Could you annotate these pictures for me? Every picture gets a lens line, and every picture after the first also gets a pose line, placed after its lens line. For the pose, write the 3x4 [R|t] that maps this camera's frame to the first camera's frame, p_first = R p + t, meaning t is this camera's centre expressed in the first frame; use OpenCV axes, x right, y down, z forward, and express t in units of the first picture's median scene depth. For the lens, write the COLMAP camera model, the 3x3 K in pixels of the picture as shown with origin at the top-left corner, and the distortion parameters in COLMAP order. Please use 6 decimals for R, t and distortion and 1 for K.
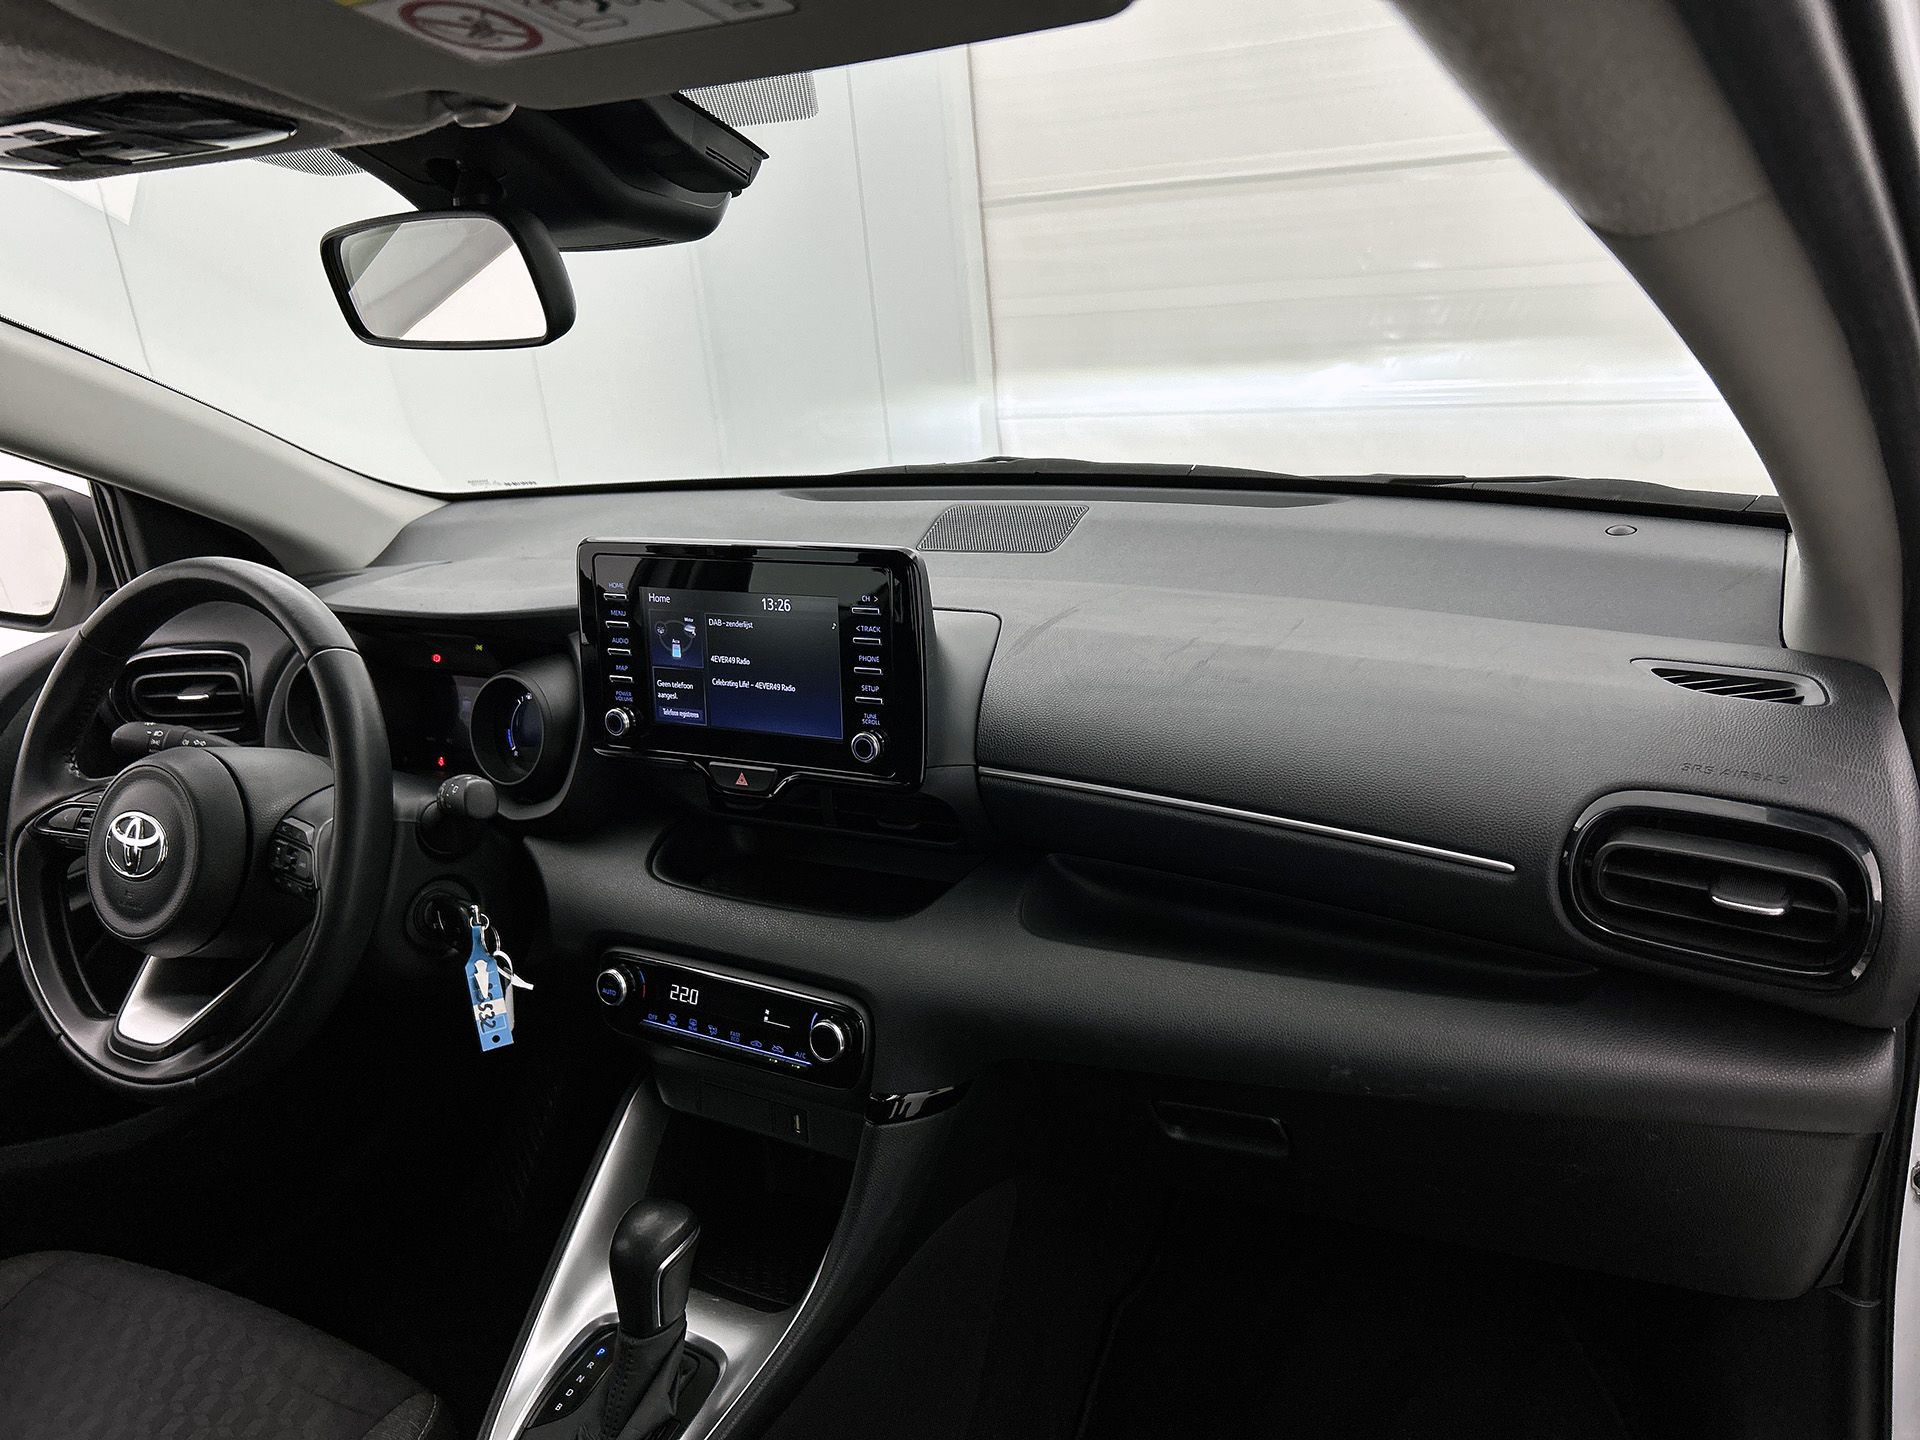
lens RADIAL K [[1472.9, 0, 964.4], [0, 1472.9, 716.7], [0, 0, 1]] dist [0.044420, -0.062987]
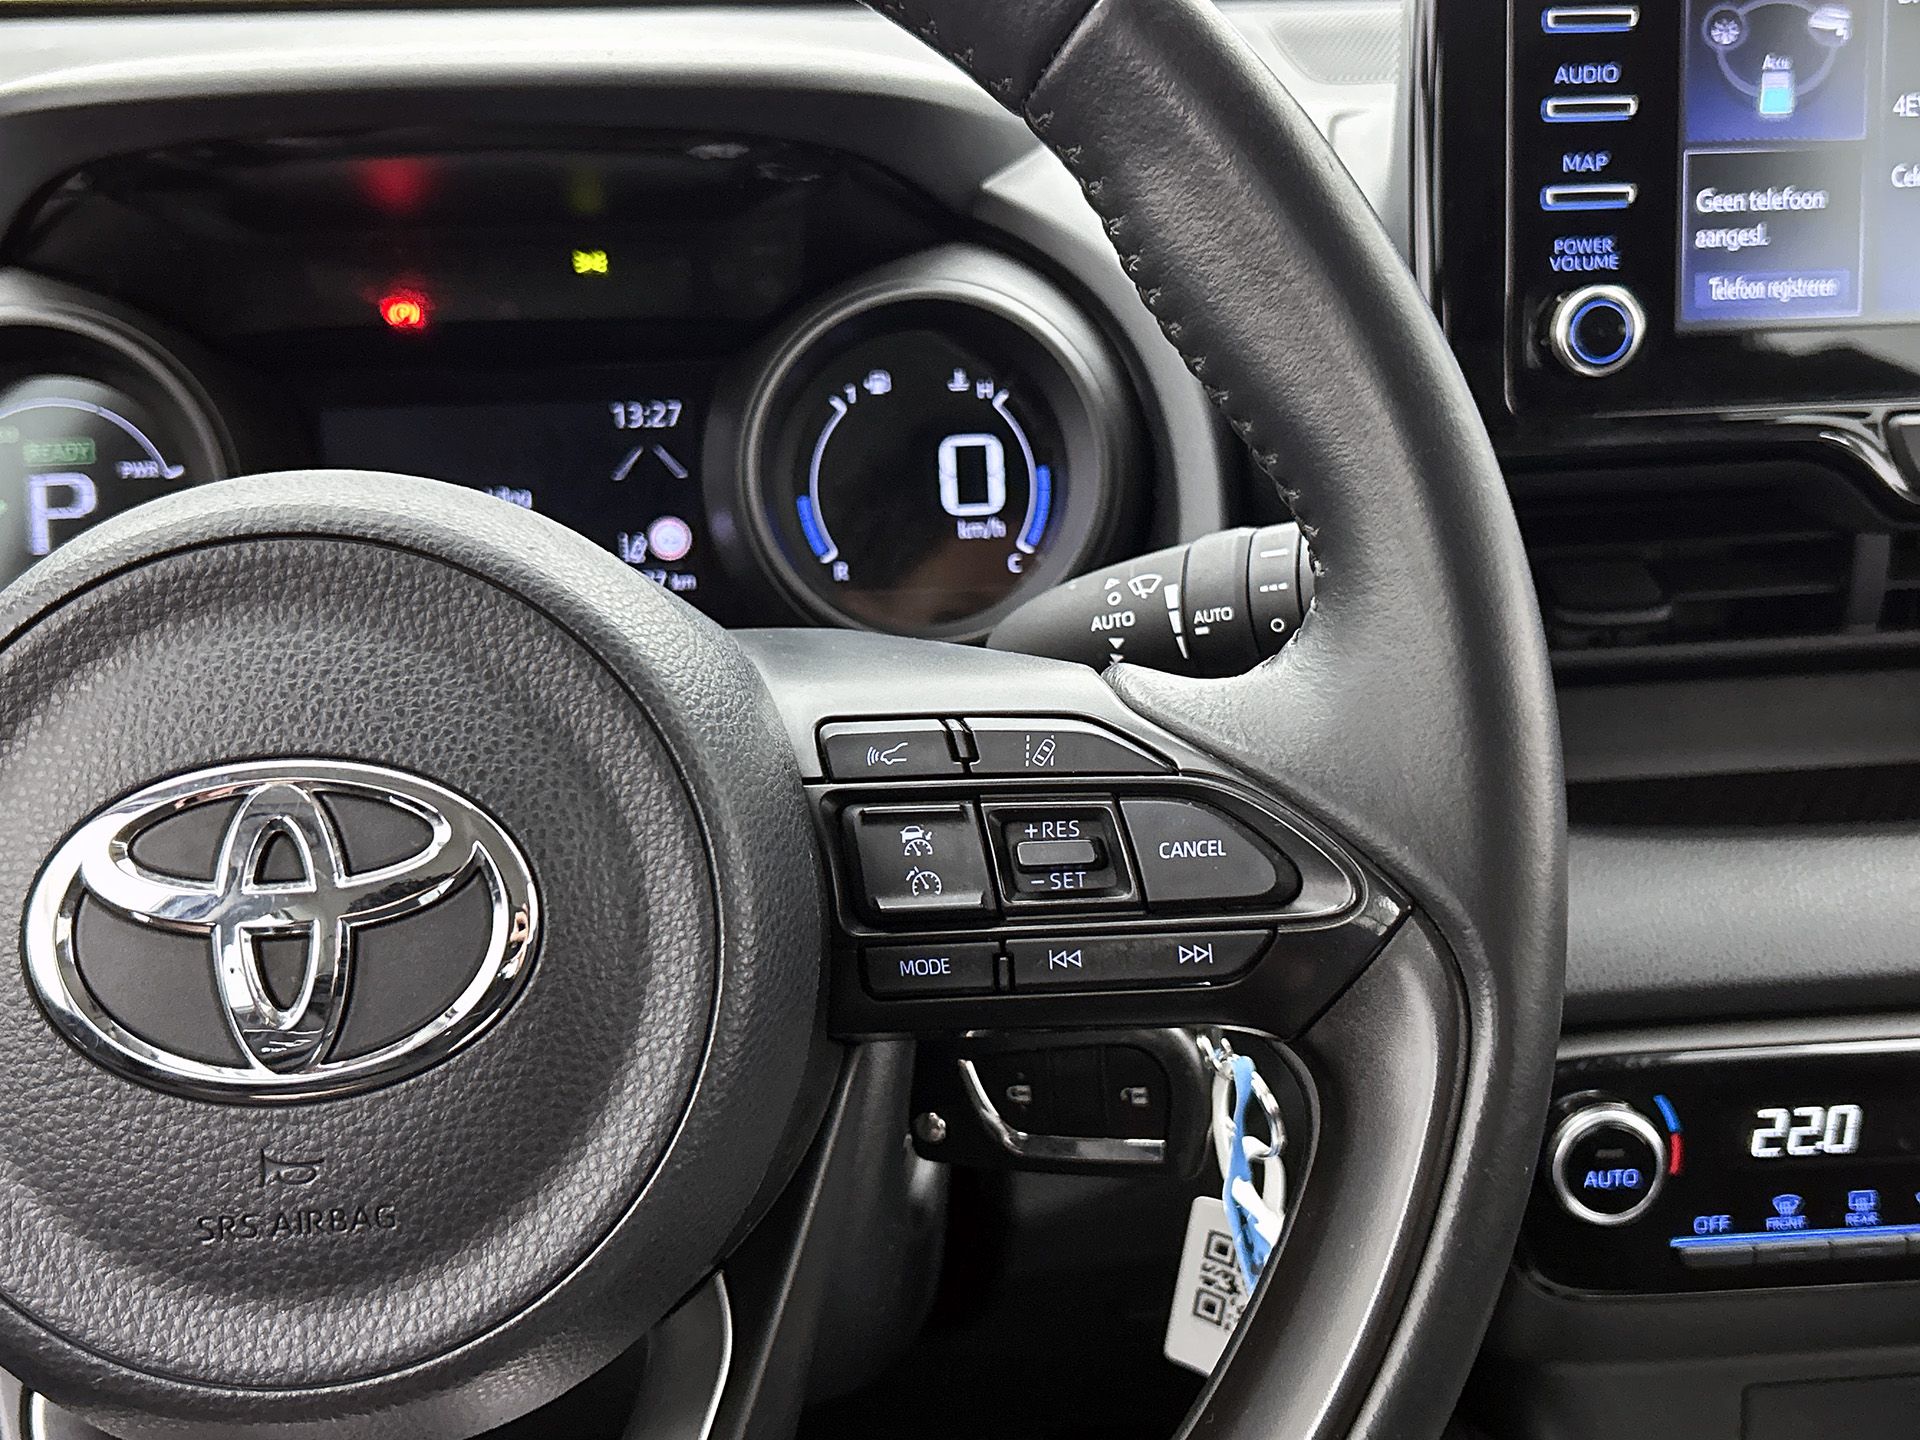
lens RADIAL K [[2197.6, 0, 981.5], [0, 2197.6, 716.7], [0, 0, 1]] dist [0.171193, -0.496424]
pose [[0.824345, -0.111947, 0.554908, -0.637015], [0.135793, 0.990736, -0.001855, 0.071209], [-0.549560, 0.076882, 0.831909, 0.690465]]
